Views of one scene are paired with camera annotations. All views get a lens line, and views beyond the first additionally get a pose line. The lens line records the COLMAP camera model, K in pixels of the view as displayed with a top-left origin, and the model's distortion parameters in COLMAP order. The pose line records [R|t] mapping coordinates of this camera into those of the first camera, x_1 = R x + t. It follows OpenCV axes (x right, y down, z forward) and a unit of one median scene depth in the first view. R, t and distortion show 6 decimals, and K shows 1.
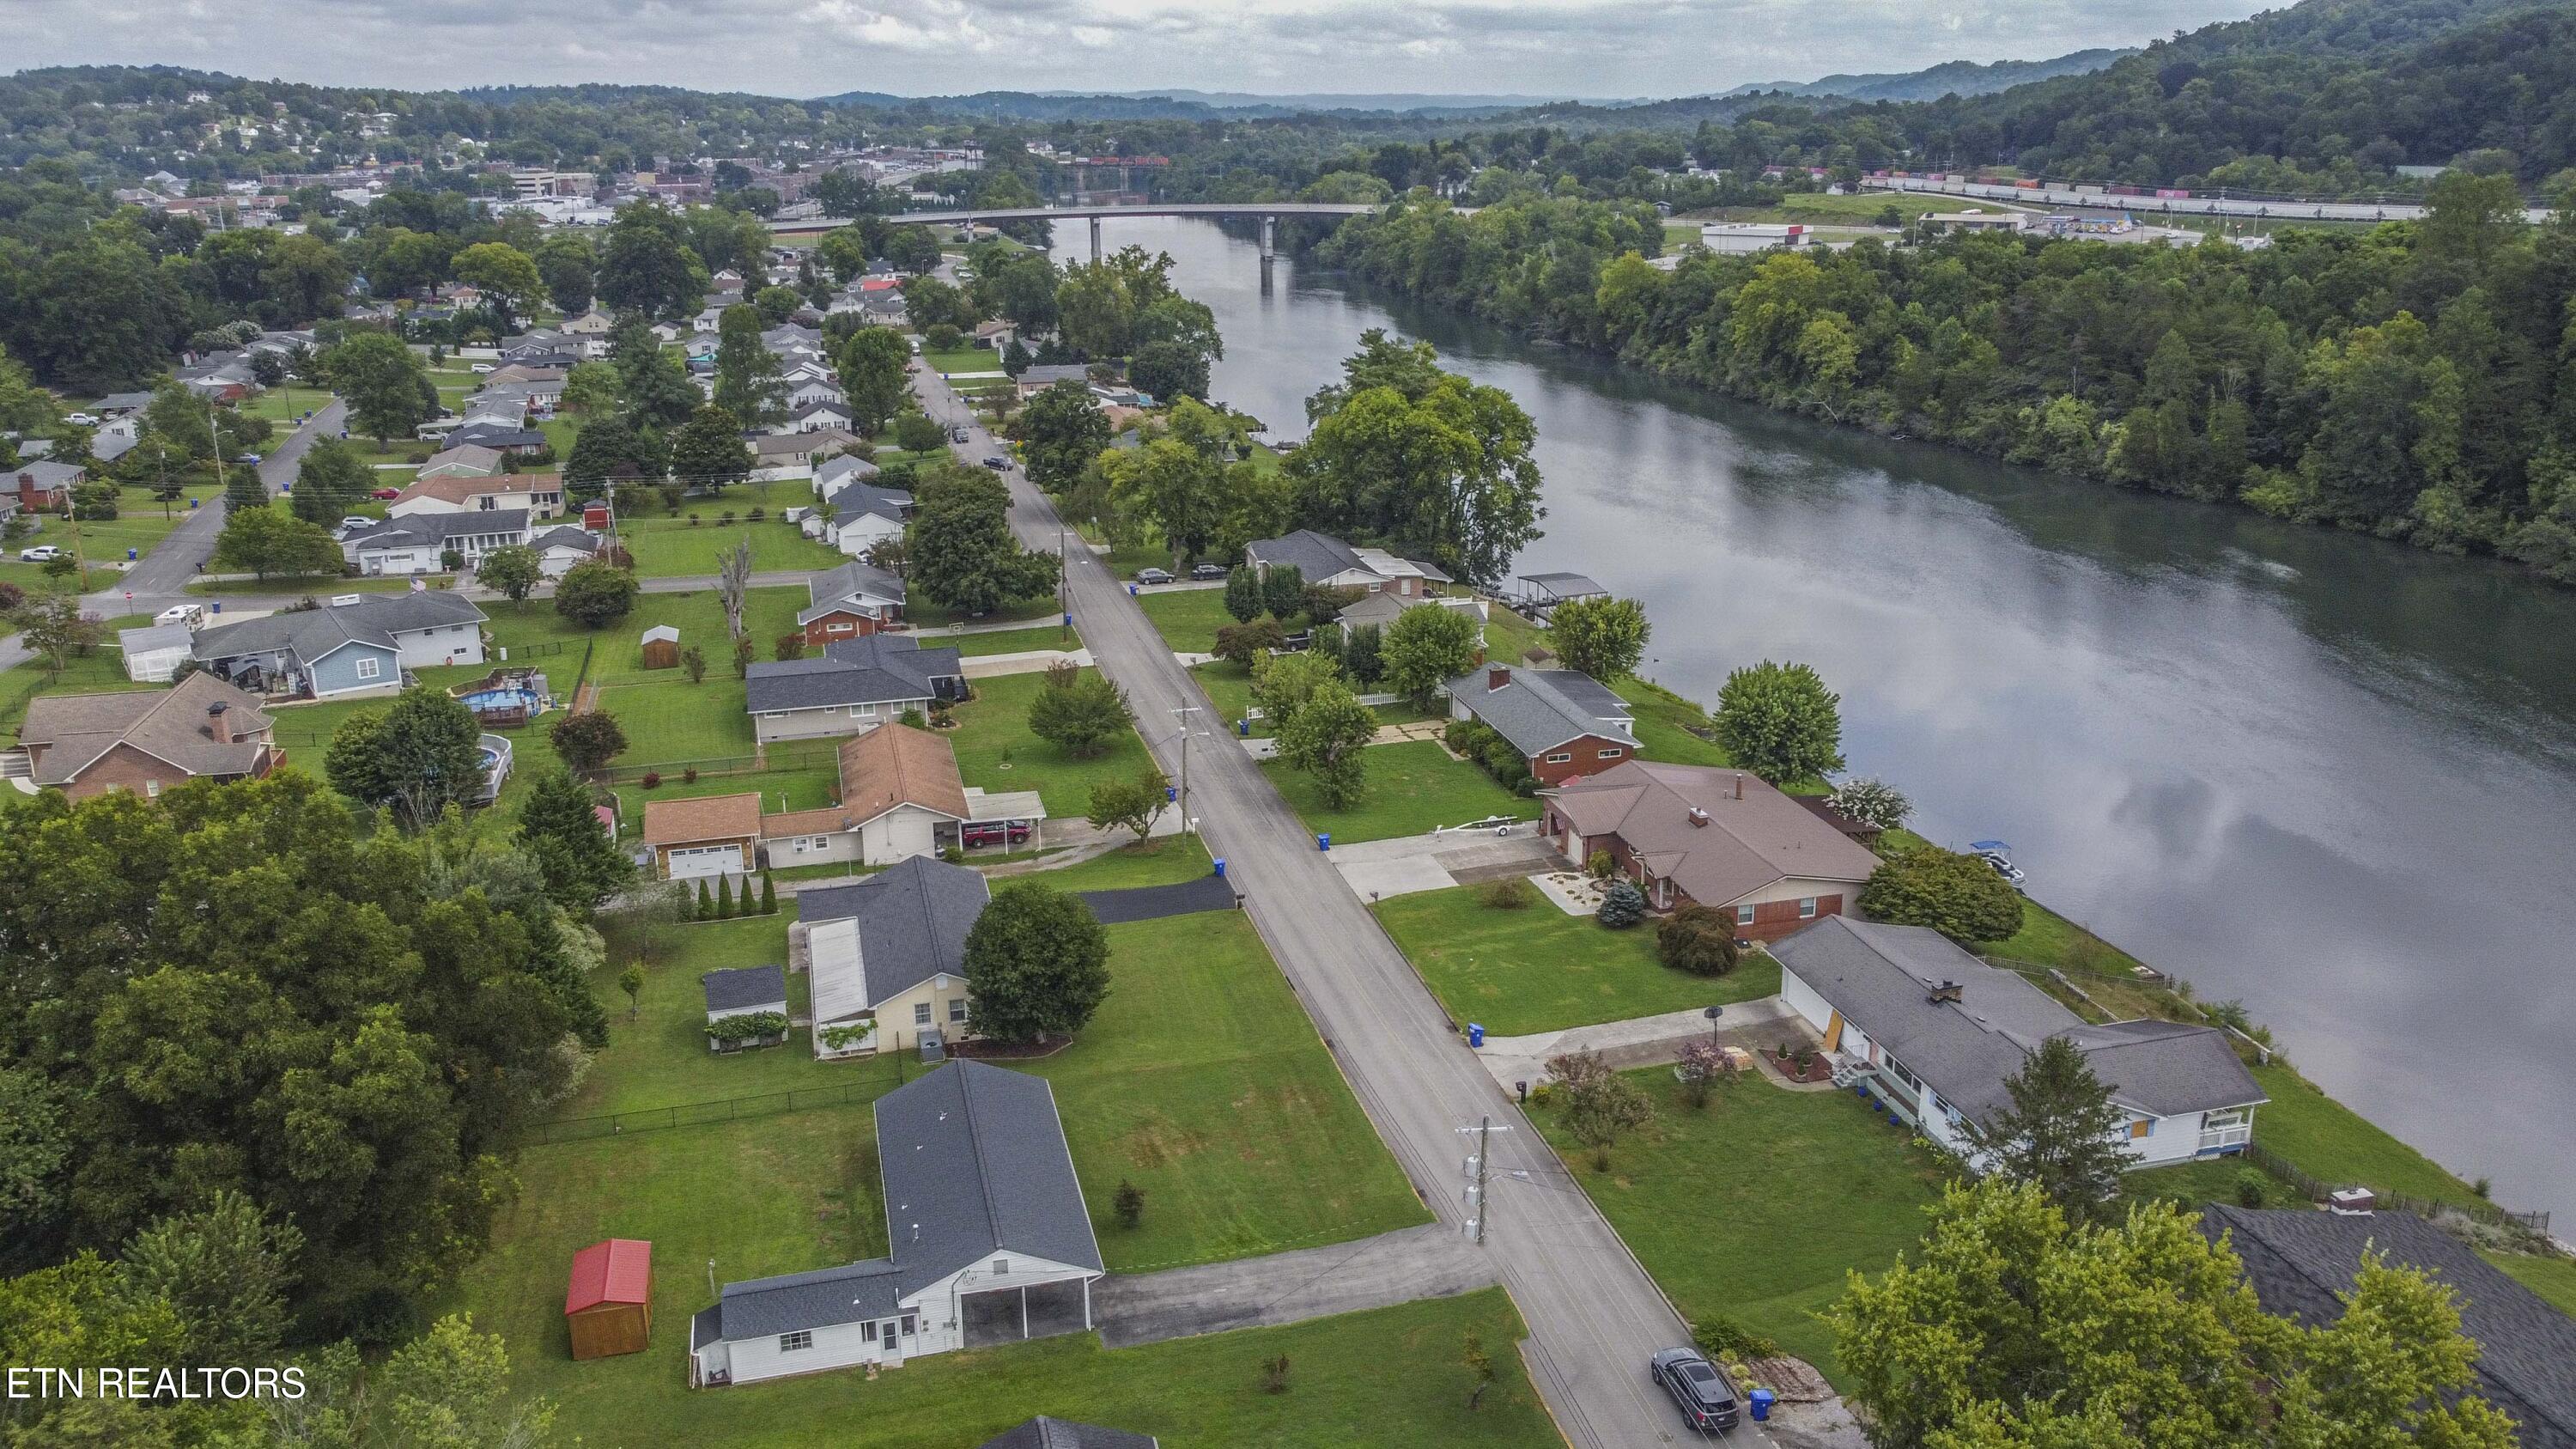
lens RADIAL K [[1952.7, 0, 1278.8], [0, 1952.7, 715.6], [0, 0, 1]] dist [0.001990, -0.001368]
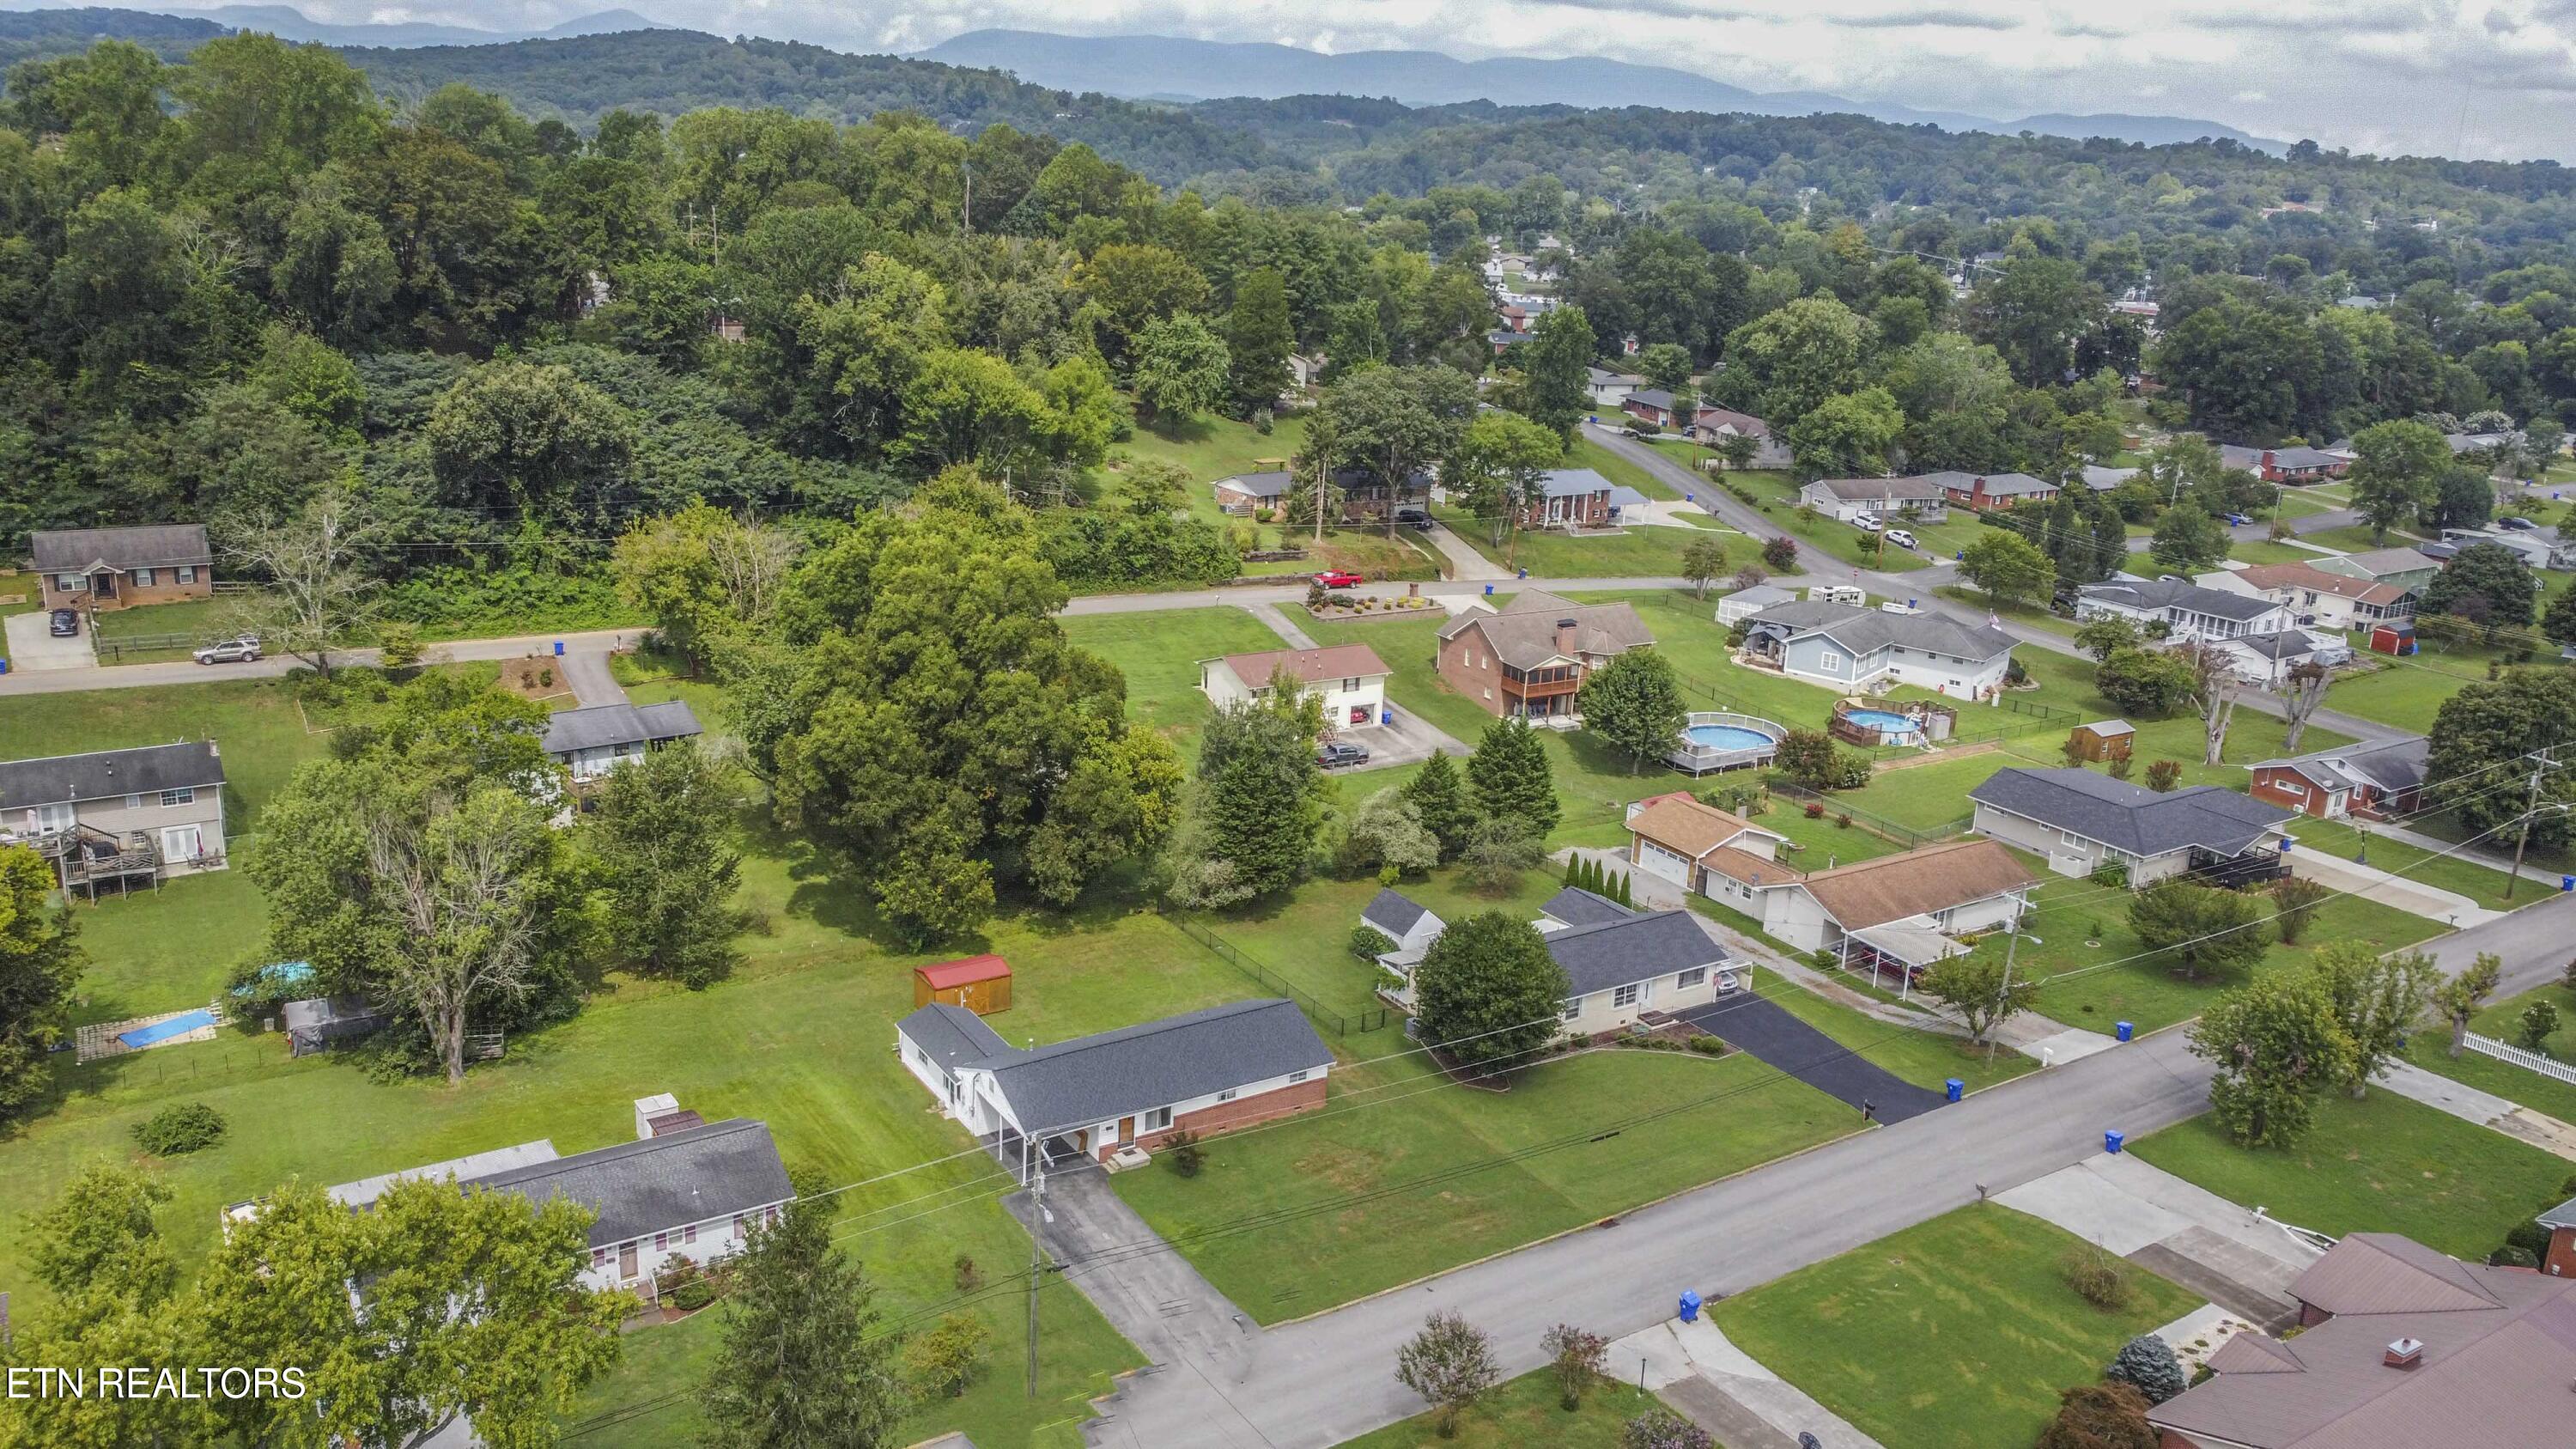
lens RADIAL K [[1952.7, 0, 1278.8], [0, 1952.7, 715.6], [0, 0, 1]] dist [0.001990, -0.001368]
pose [[0.321798, 0.287845, -0.901993, 0.396669], [-0.328782, 0.927356, 0.178641, -0.083182], [0.887890, 0.239073, 0.393060, 0.279486]]
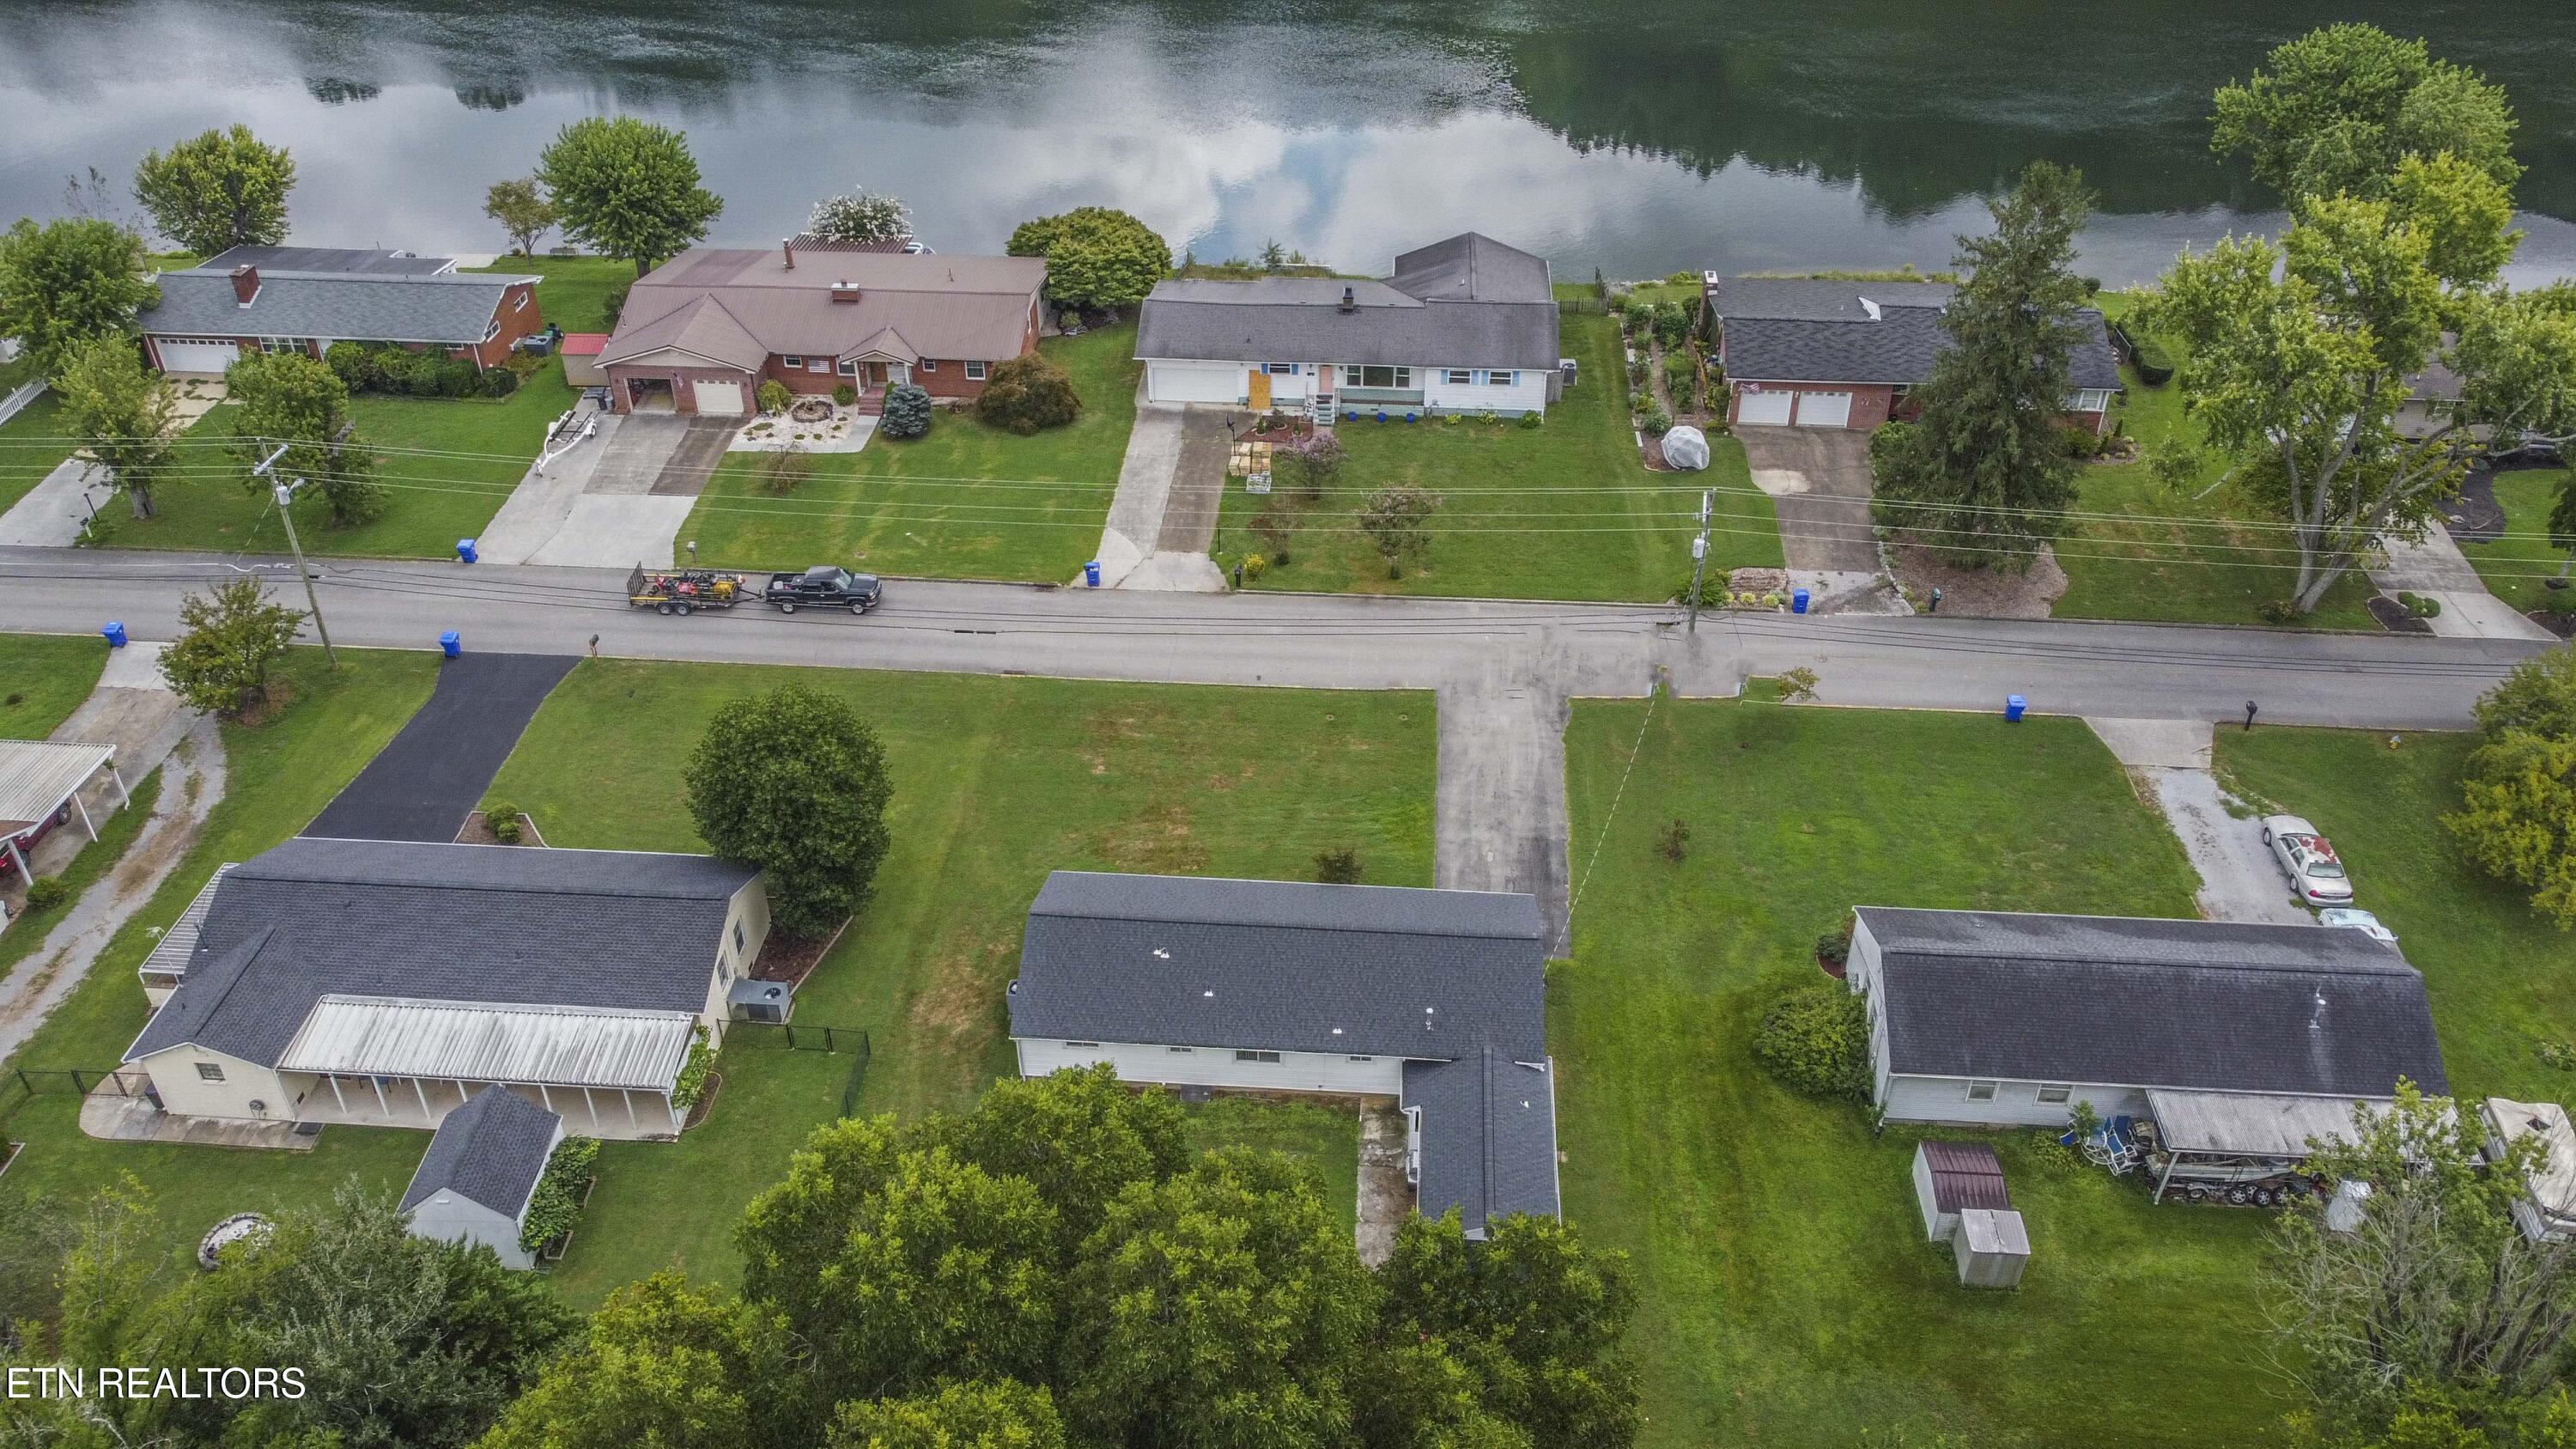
lens RADIAL K [[1952.7, 0, 1278.8], [0, 1952.7, 715.6], [0, 0, 1]] dist [0.001990, -0.001368]
pose [[0.315040, -0.543489, 0.778055, -0.333624], [0.280369, 0.836507, 0.470796, -0.096547], [-0.906721, 0.069823, 0.415910, 0.327679]]
